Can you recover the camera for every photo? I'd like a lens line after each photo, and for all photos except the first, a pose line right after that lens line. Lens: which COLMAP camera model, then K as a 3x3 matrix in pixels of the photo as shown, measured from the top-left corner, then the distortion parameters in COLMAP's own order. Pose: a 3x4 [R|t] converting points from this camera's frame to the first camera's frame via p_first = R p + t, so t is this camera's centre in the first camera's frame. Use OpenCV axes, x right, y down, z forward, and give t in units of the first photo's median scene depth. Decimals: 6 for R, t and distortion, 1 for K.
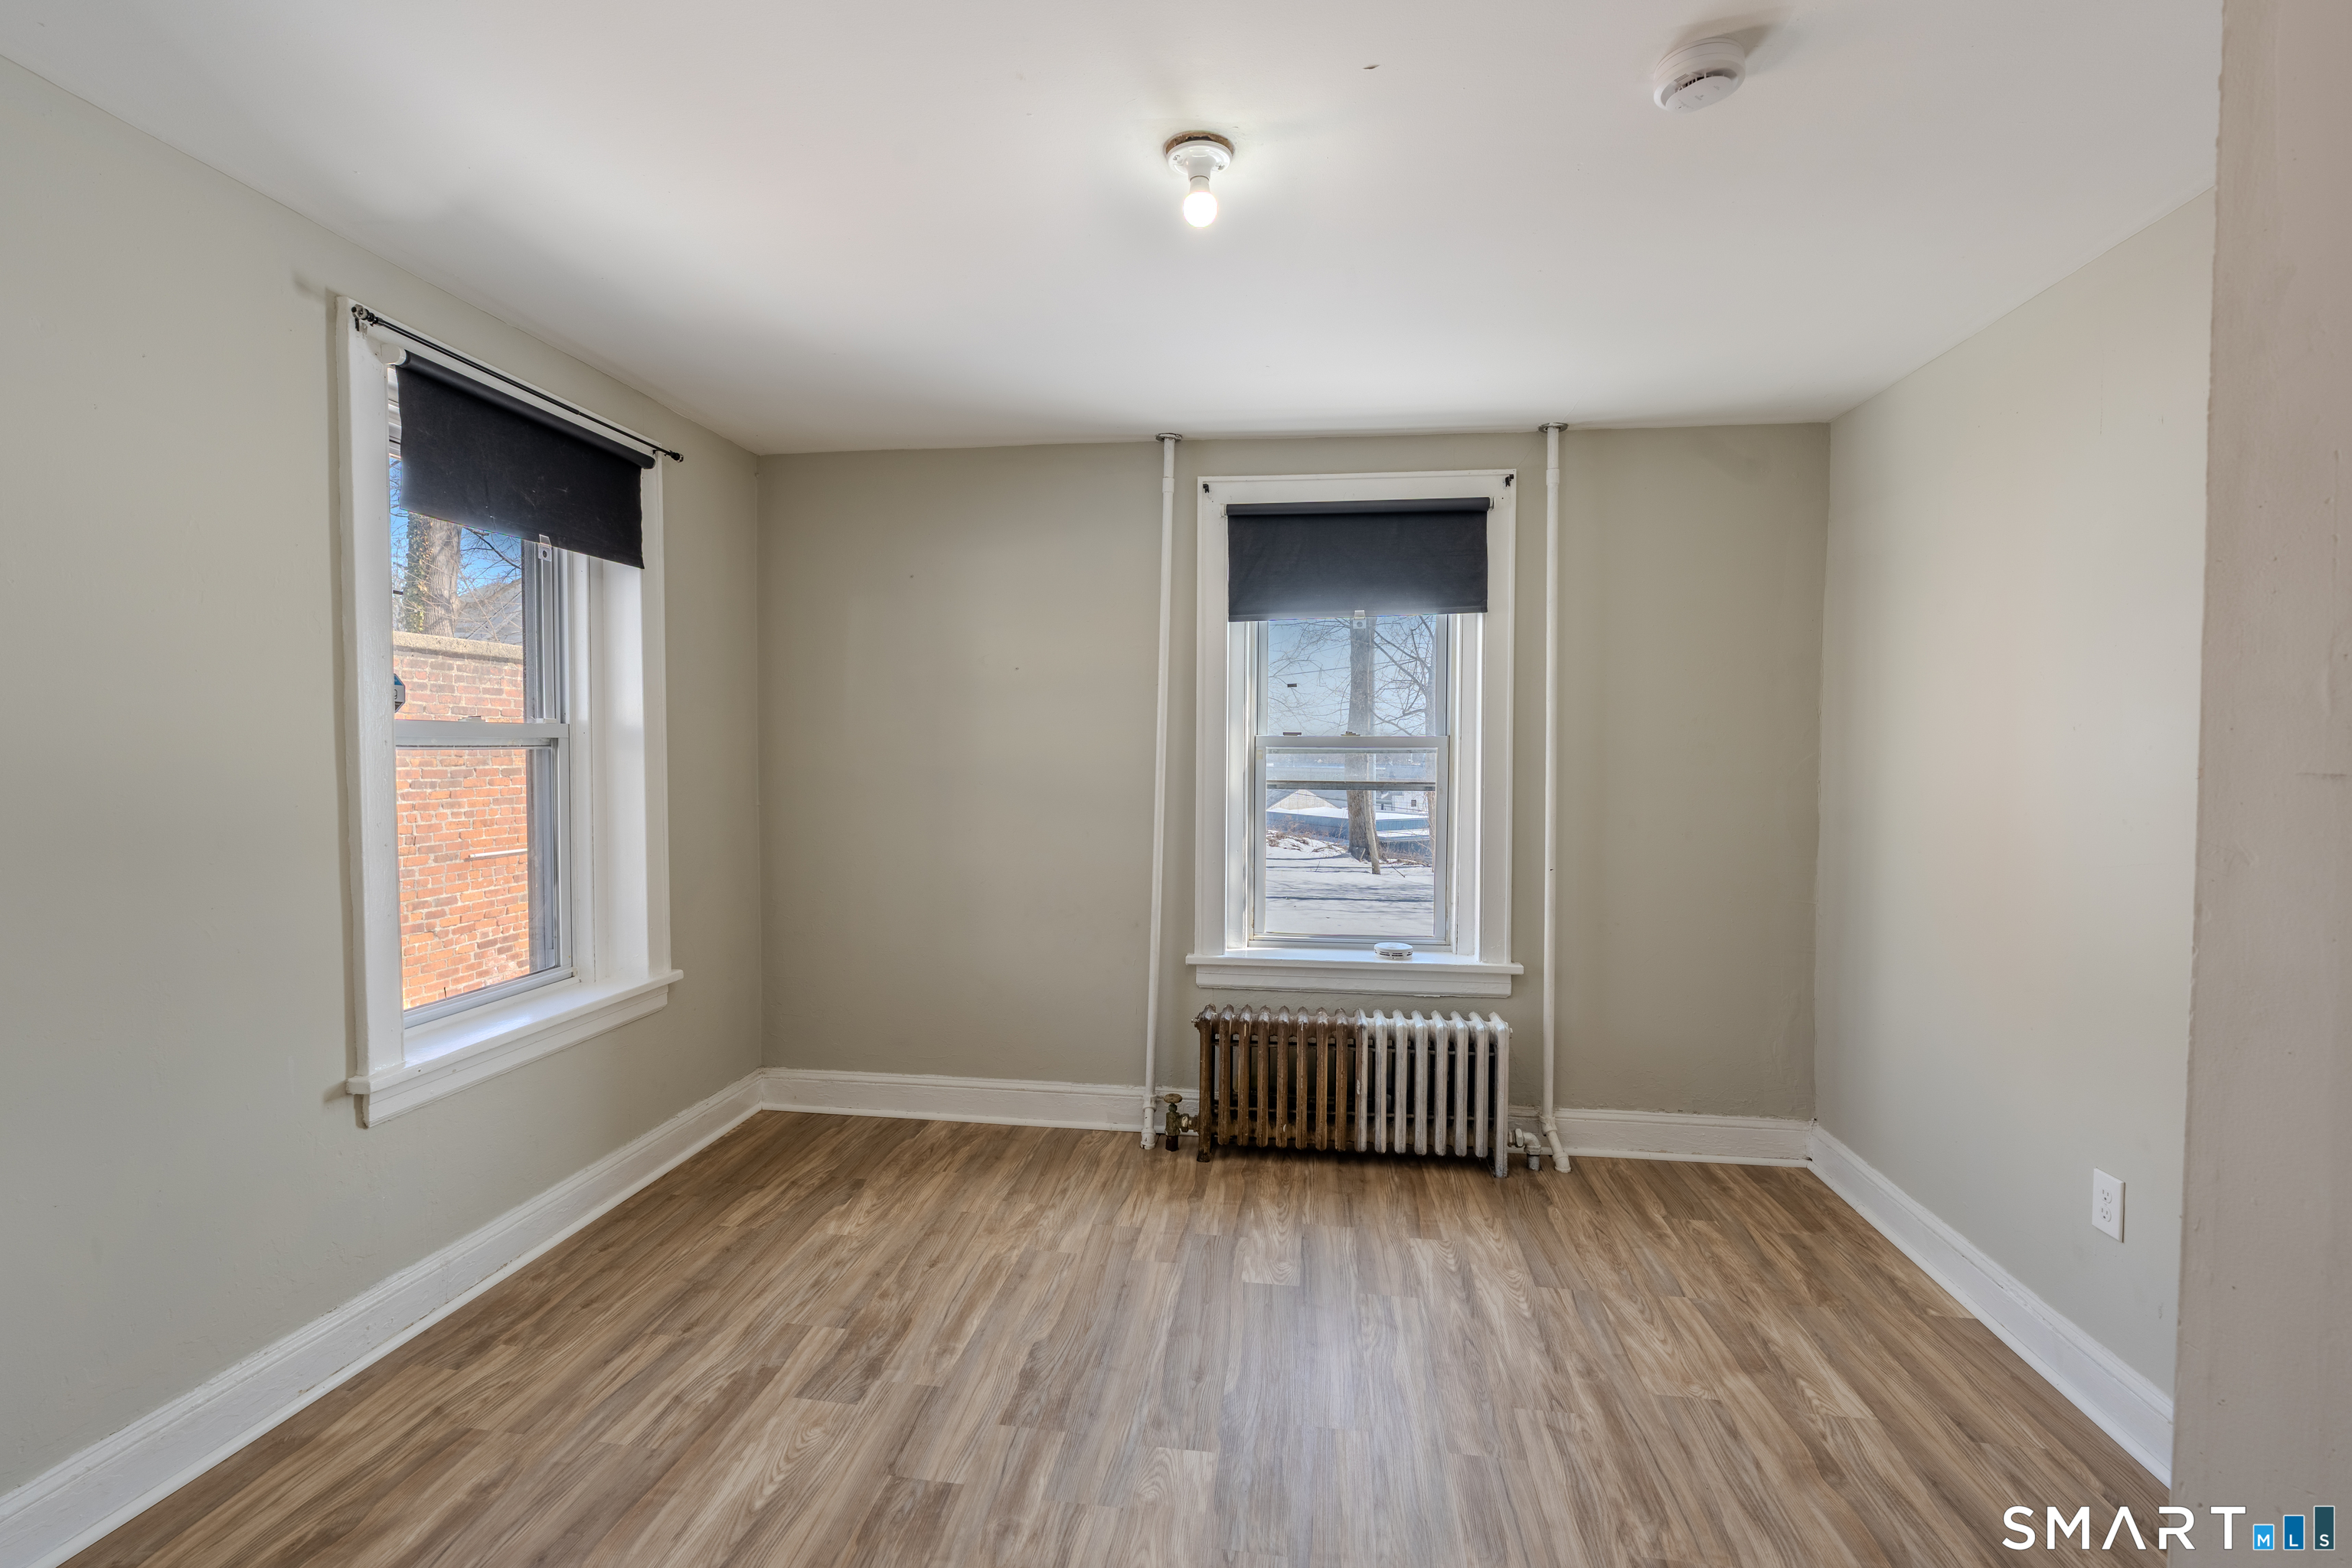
lens RADIAL K [[1032.9, 0, 1171.4], [0, 1032.9, 794.3], [0, 0, 1]] dist [-0.012807, 0.001378]
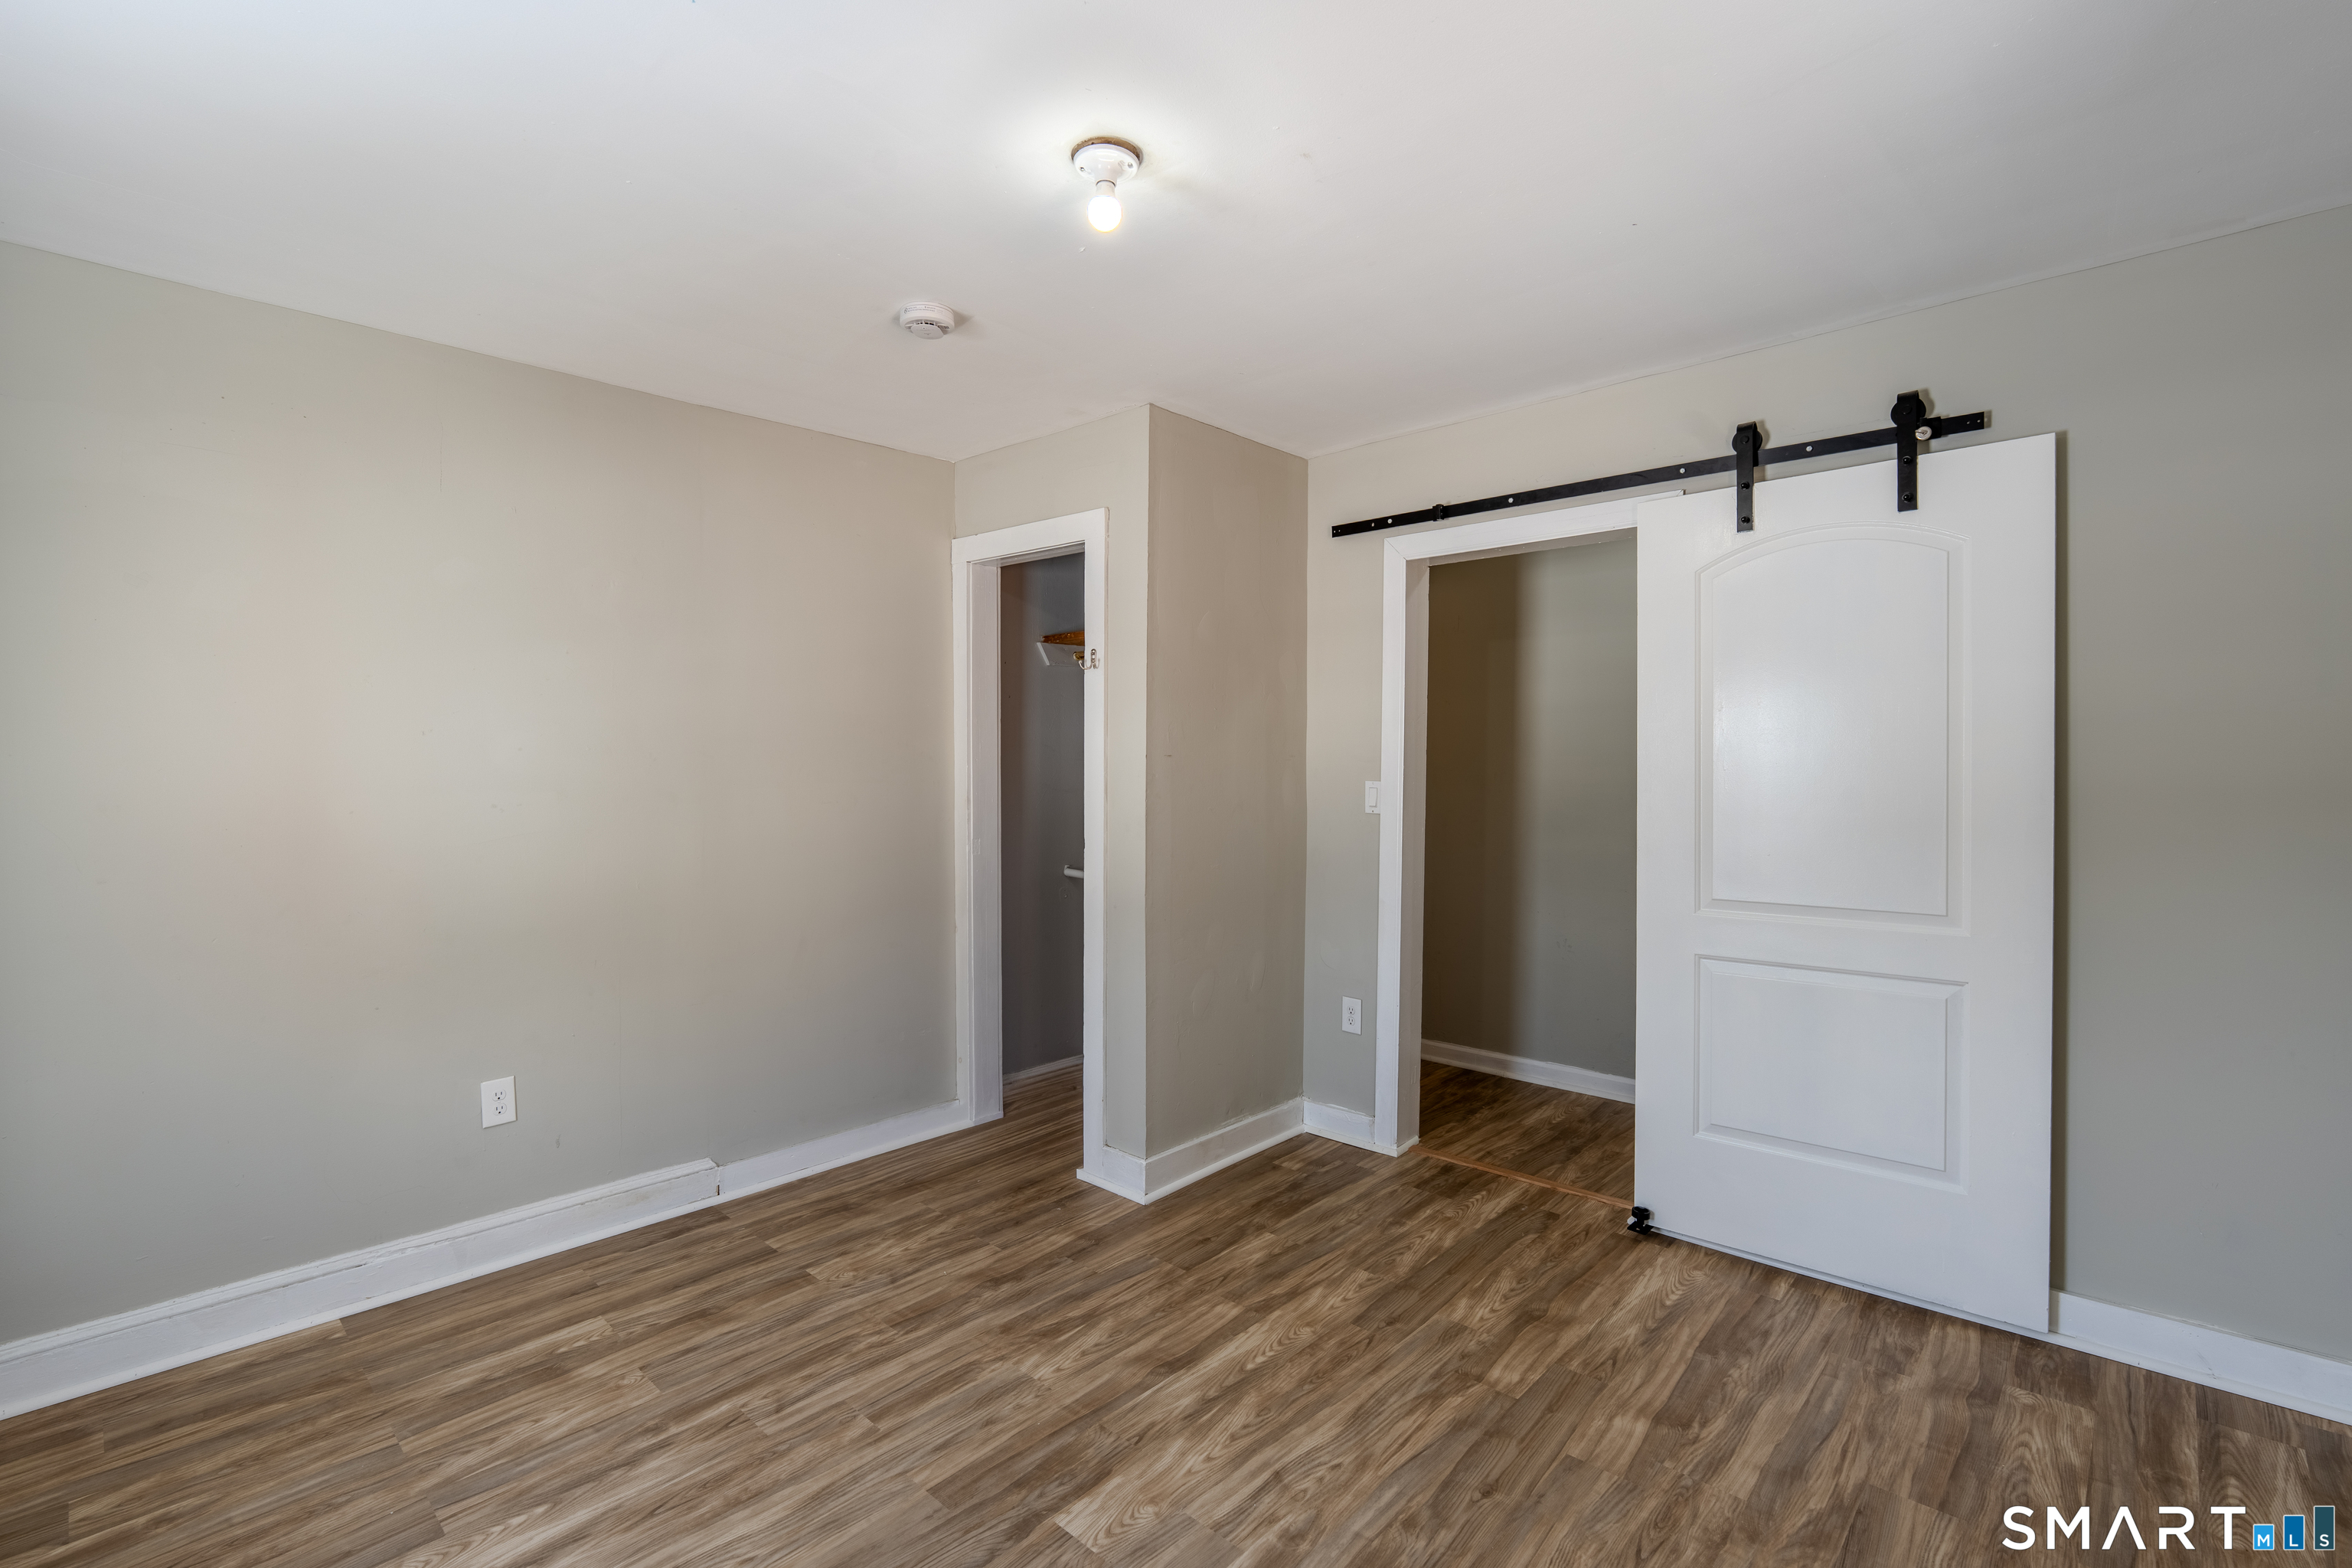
lens RADIAL K [[1032.9, 0, 1171.2], [0, 1032.9, 778.1], [0, 0, 1]] dist [-0.012807, 0.001378]
pose [[-0.809269, -0.019217, 0.587123, -0.522255], [0.024292, 0.997515, 0.066132, -0.072686], [-0.586935, 0.067781, -0.806792, 1.497527]]
